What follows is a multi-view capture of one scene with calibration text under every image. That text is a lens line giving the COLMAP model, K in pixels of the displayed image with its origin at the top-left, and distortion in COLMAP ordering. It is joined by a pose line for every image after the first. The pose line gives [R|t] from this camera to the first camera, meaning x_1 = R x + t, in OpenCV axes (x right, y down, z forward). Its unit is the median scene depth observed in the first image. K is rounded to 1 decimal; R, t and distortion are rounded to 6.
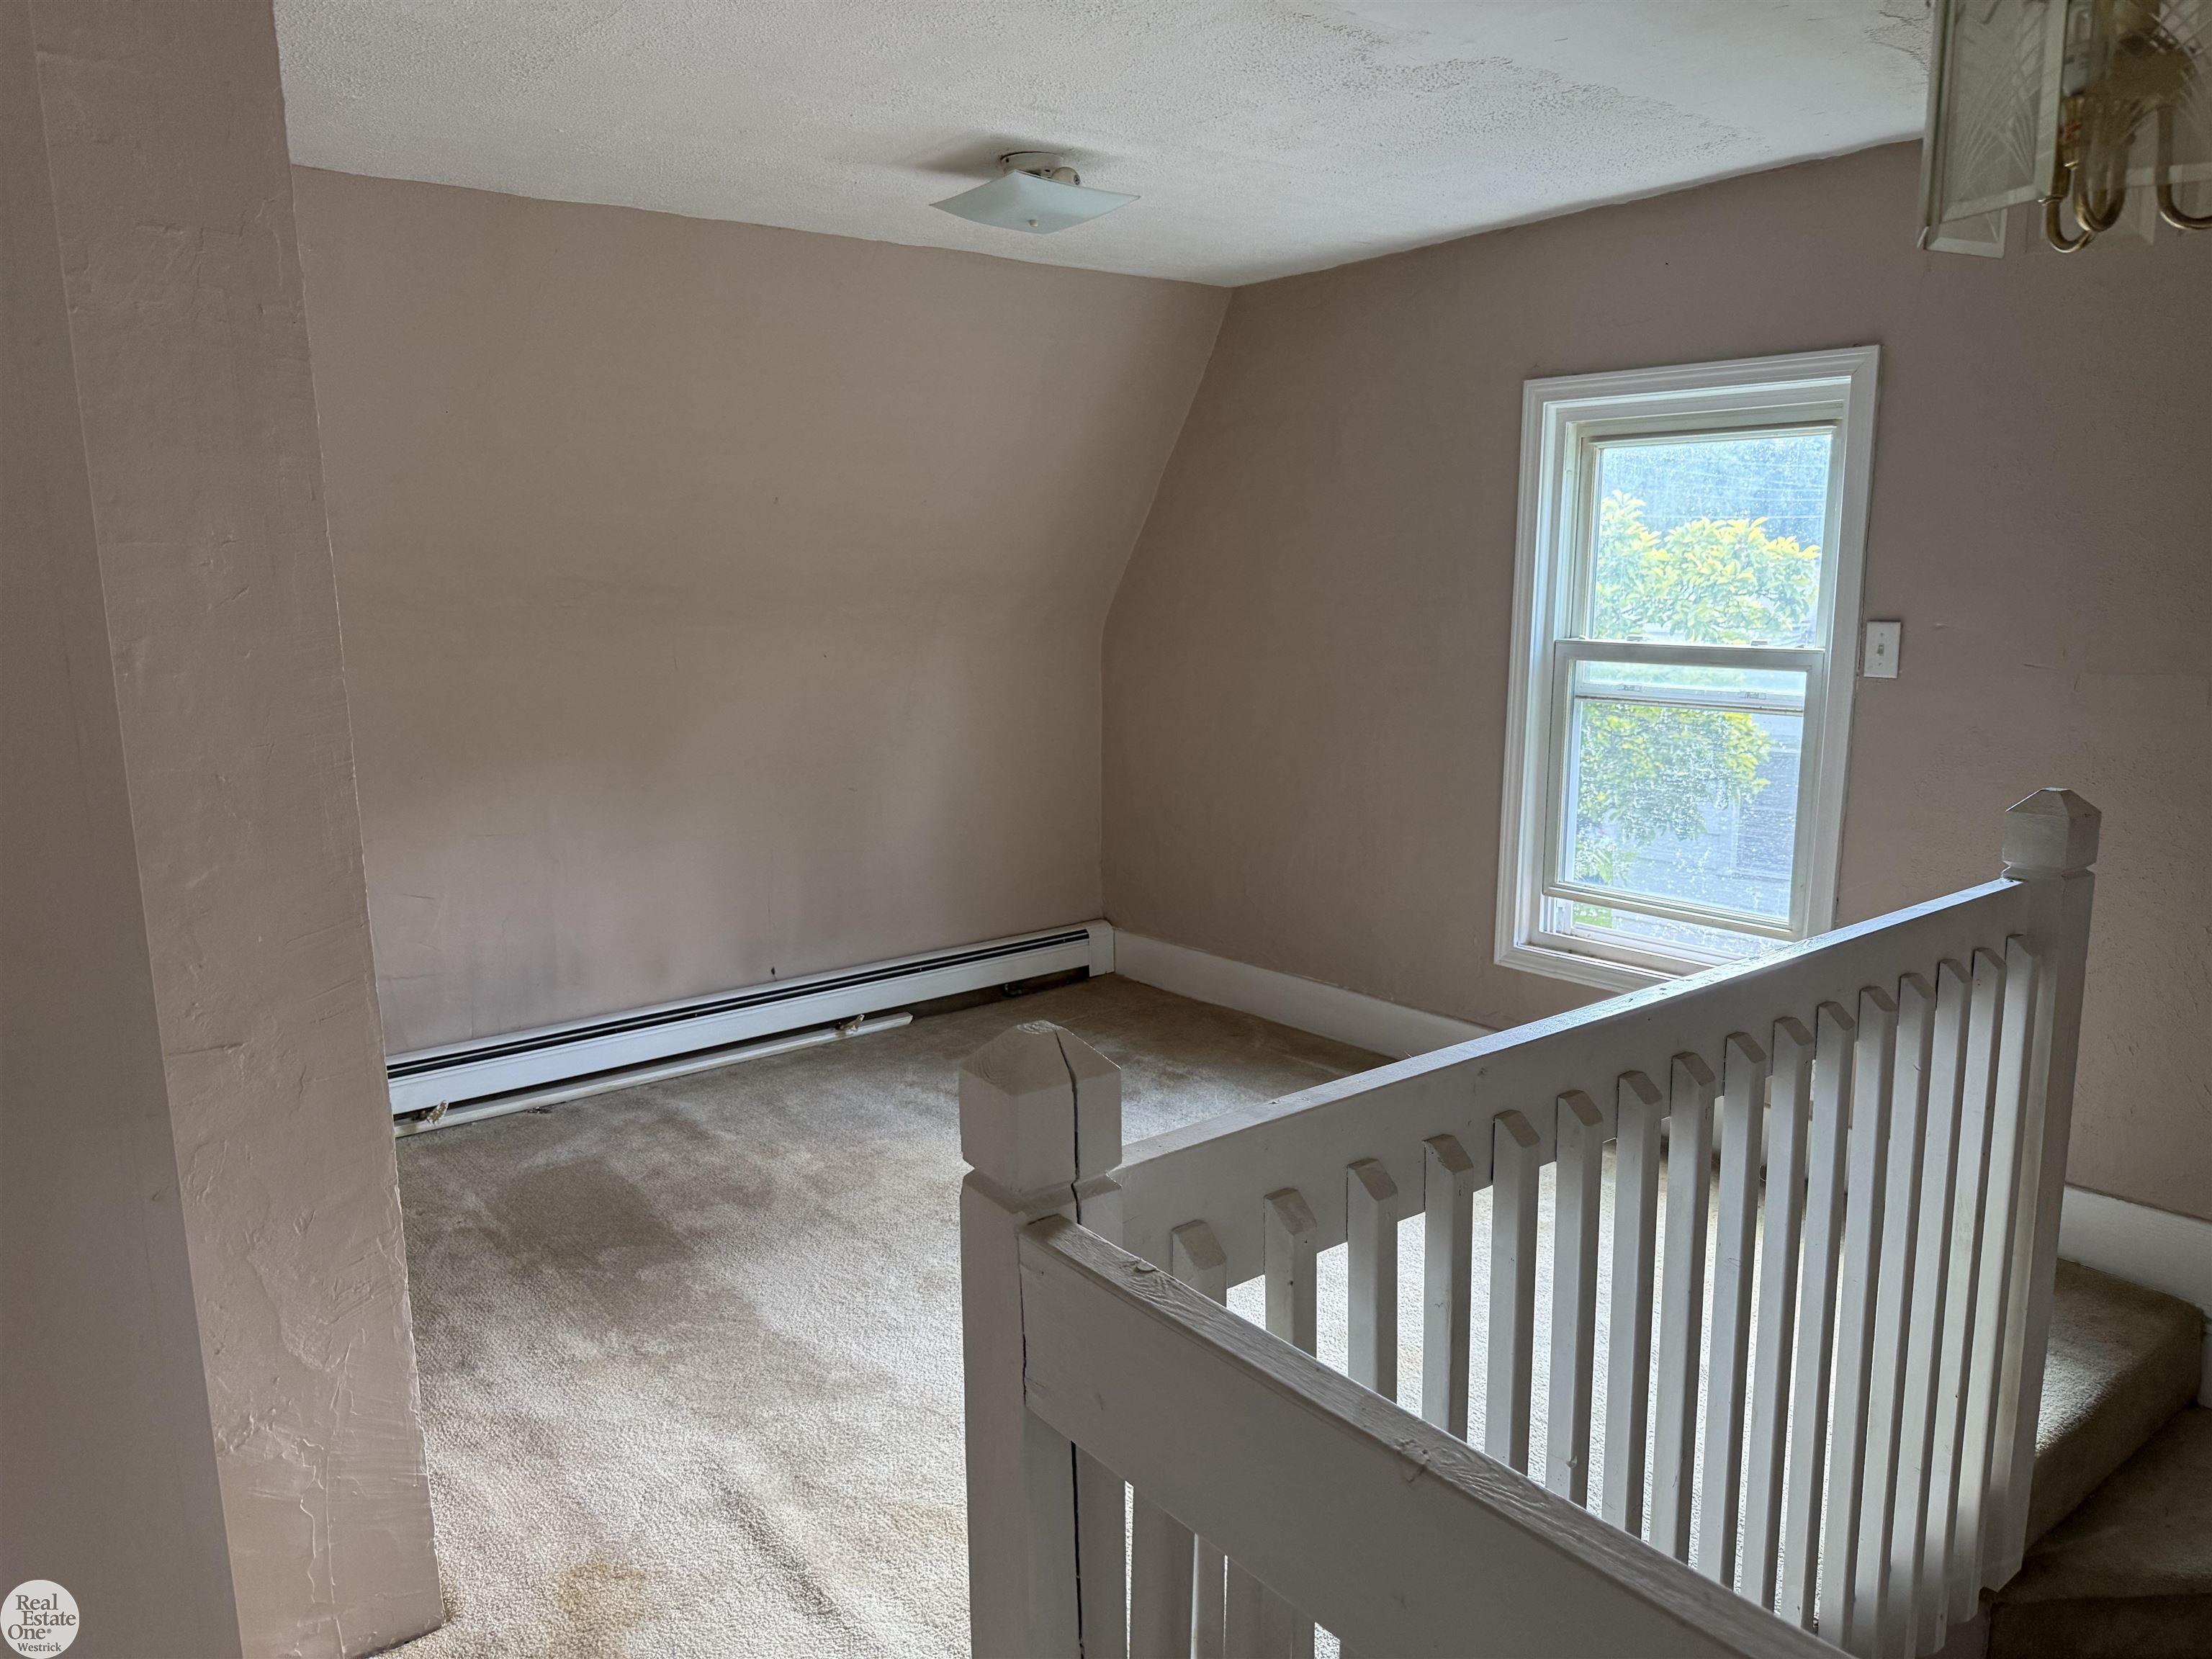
lens RADIAL K [[1522.8, 0, 1142.6], [0, 1522.8, 819.6], [0, 0, 1]] dist [0.095320, -0.245970]
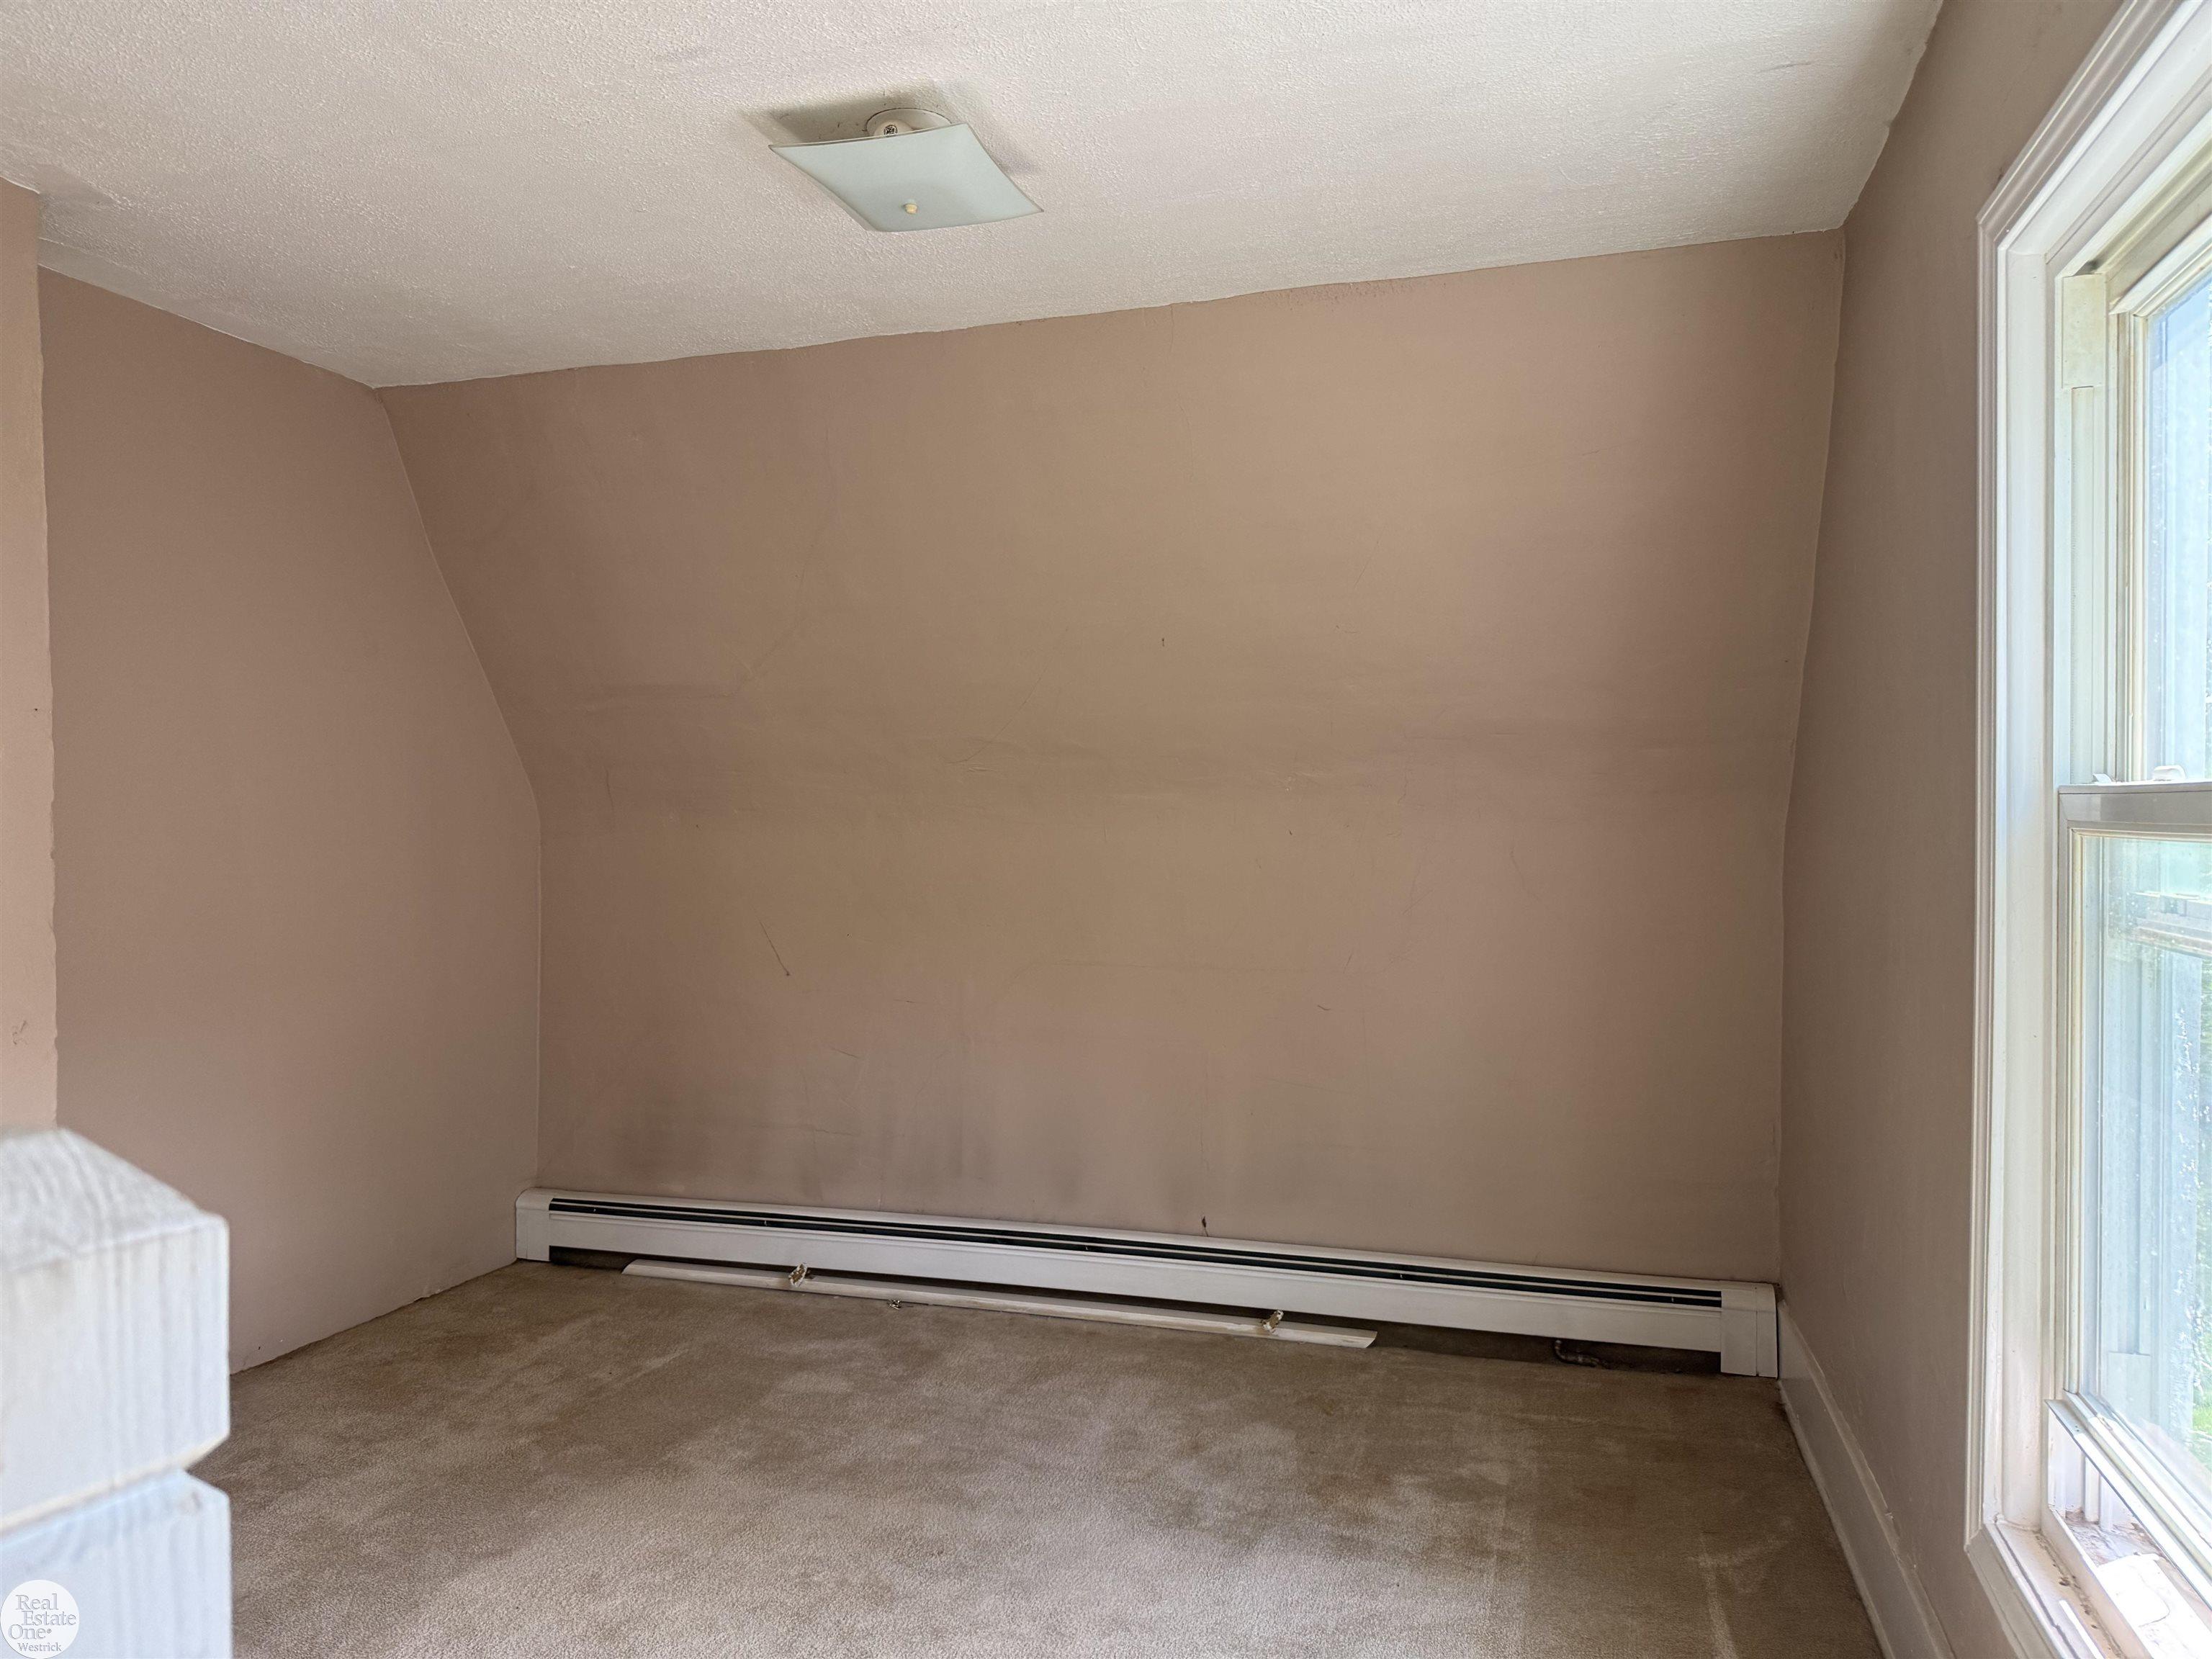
lens RADIAL K [[1522.8, 0, 1142.6], [0, 1522.8, 819.6], [0, 0, 1]] dist [0.095320, -0.245970]
pose [[0.546477, 0.001964, -0.837472, 0.414561], [-0.138128, 0.986513, -0.087819, -0.035018], [0.826004, 0.163669, 0.539378, 0.508721]]
